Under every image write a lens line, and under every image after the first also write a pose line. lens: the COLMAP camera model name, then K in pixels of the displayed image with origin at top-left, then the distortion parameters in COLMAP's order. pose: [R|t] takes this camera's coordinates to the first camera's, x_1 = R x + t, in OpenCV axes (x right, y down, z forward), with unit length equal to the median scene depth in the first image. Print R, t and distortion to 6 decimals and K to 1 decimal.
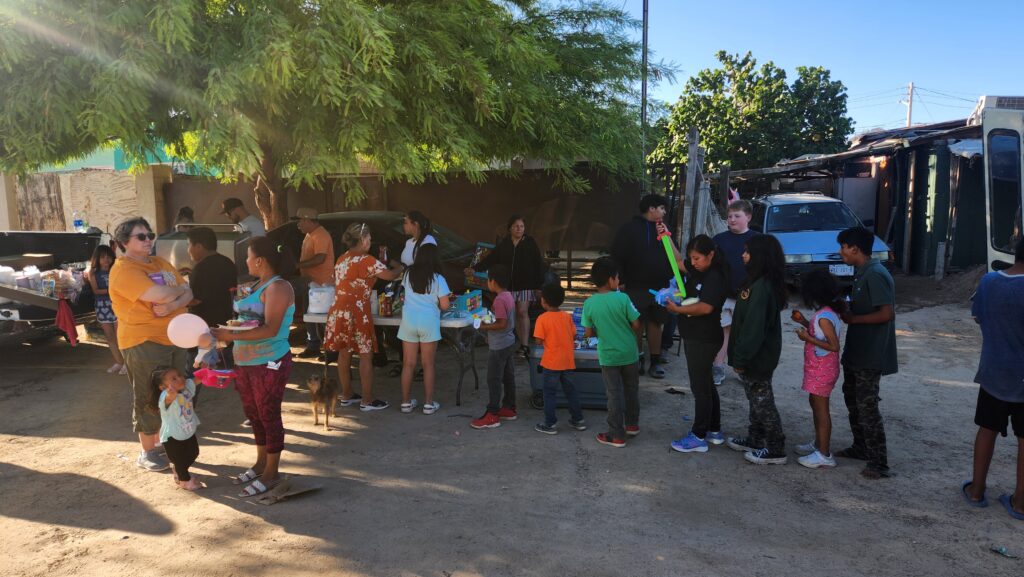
lens RADIAL K [[689.3, 0, 515.7], [0, 689.3, 294.0], [0, 0, 1]] dist [0.091721, -0.092712]
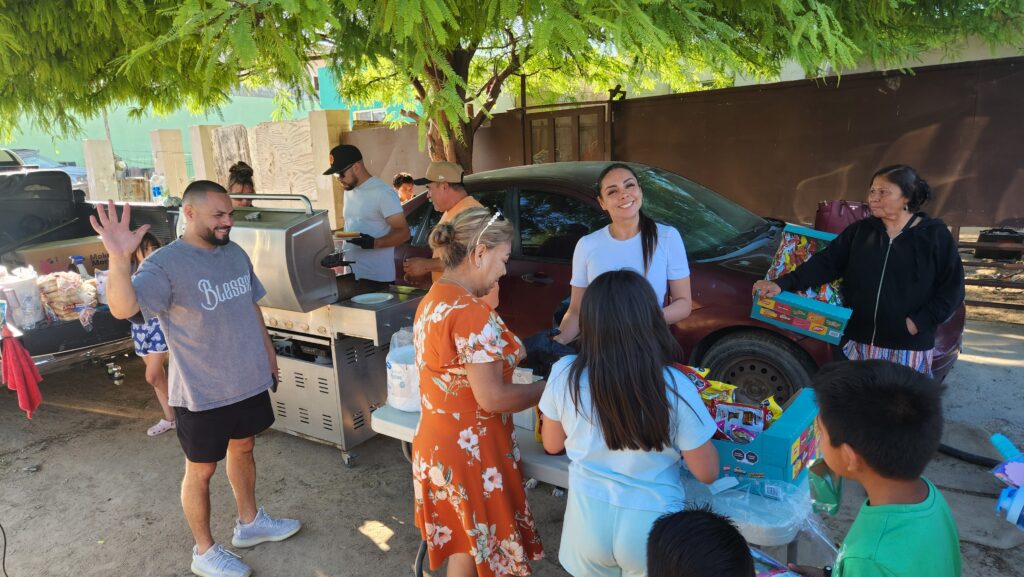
lens RADIAL K [[689.3, 0, 515.7], [0, 689.3, 294.0], [0, 0, 1]] dist [0.091721, -0.092712]
pose [[0.940883, 0.039974, -0.336364, -0.063391], [-0.015440, 0.997041, 0.075302, -0.057781], [0.338378, -0.065657, 0.938717, 0.479542]]
